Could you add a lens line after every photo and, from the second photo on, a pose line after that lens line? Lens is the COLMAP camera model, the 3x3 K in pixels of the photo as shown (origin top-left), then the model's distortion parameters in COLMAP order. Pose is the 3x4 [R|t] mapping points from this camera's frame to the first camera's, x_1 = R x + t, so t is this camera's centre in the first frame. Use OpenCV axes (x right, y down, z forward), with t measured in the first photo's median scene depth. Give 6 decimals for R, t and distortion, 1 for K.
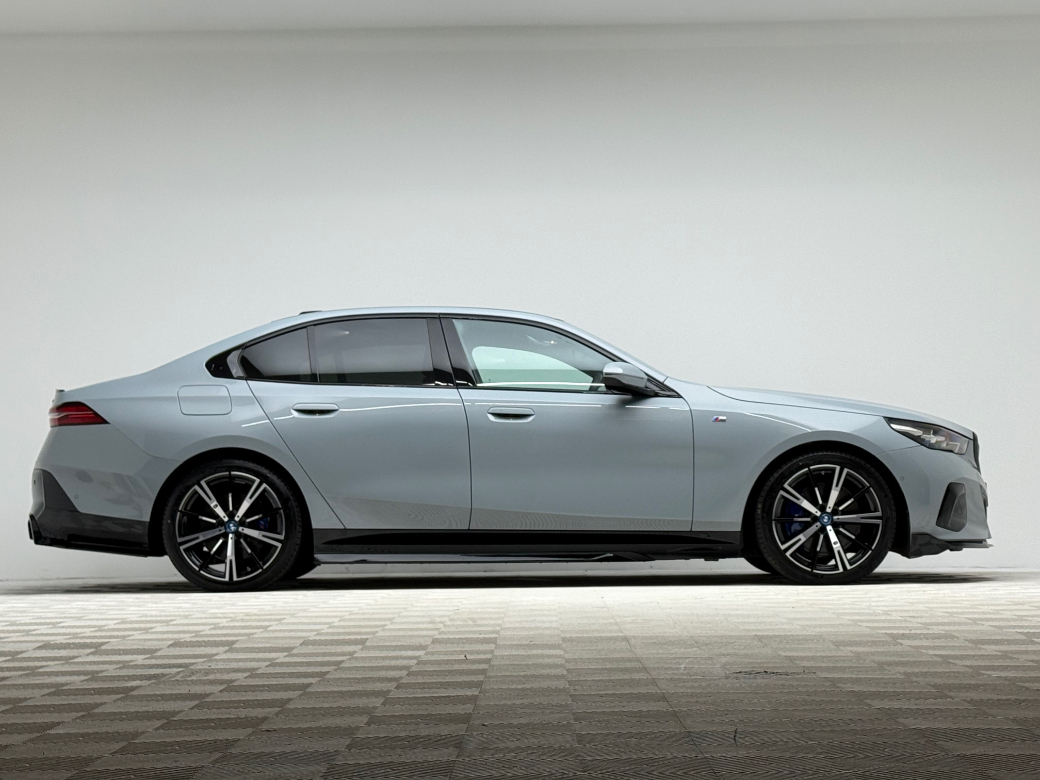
lens RADIAL K [[2122.1, 0, 520.3], [0, 2122.1, 388.9], [0, 0, 1]] dist [0.078589, 0.000000]
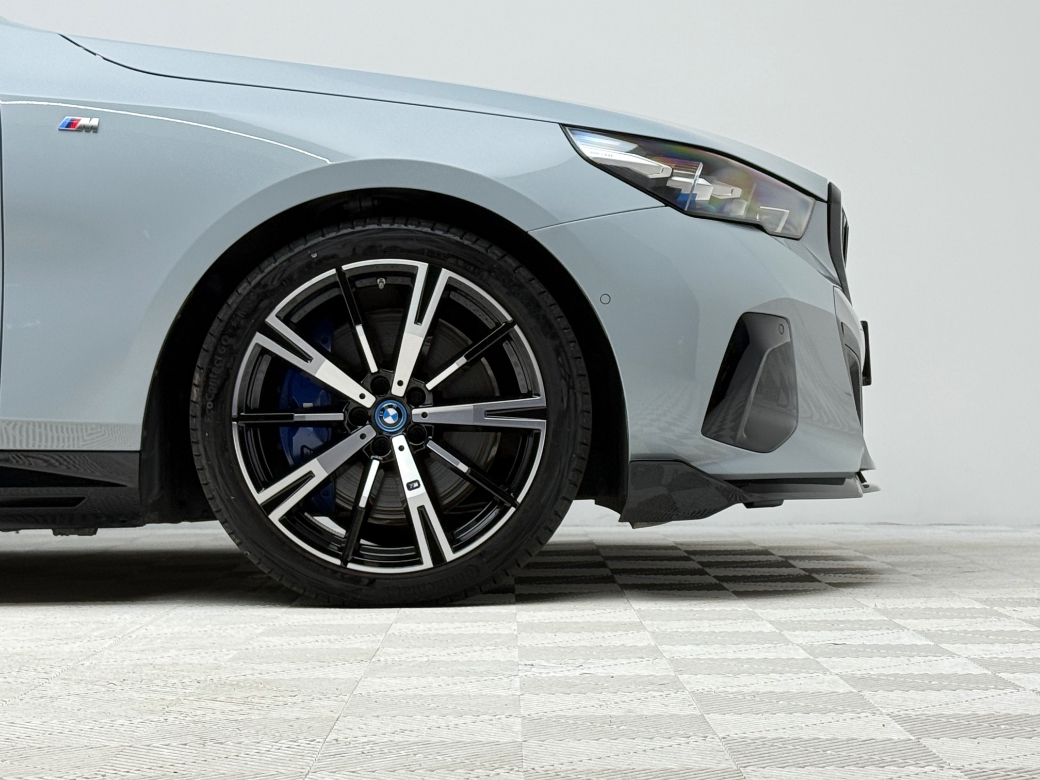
lens RADIAL K [[2358.3, 0, 519.4], [0, 2358.3, 391.8], [0, 0, 1]] dist [0.142554, 0.000000]
pose [[0.999828, 0.003309, 0.018256, 0.158035], [-0.004172, 0.998866, 0.047424, 0.038909], [-0.018078, -0.047492, 0.998708, 0.615002]]
